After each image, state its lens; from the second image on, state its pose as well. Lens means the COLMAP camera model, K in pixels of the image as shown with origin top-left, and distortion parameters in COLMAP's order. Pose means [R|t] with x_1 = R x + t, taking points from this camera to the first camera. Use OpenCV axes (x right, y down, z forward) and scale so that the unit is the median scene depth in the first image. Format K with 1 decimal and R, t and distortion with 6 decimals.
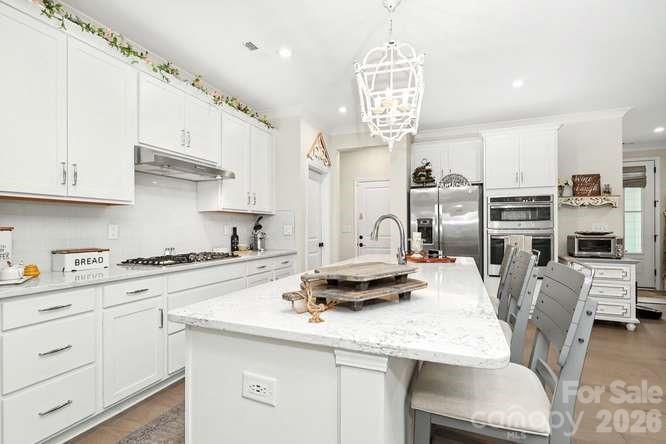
lens RADIAL K [[316.1, 0, 331.5], [0, 316.1, 226.3], [0, 0, 1]] dist [0.001509, 0.000685]
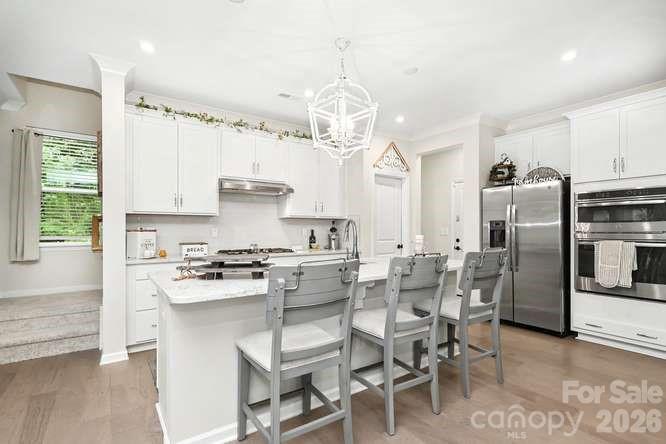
lens RADIAL K [[316.1, 0, 331.5], [0, 316.1, 226.3], [0, 0, 1]] dist [0.001509, 0.000685]
pose [[0.841201, -0.003479, -0.540712, 0.409948], [-0.000173, 0.999978, -0.006704, -0.002160], [0.540723, 0.005734, 0.841181, -0.013676]]
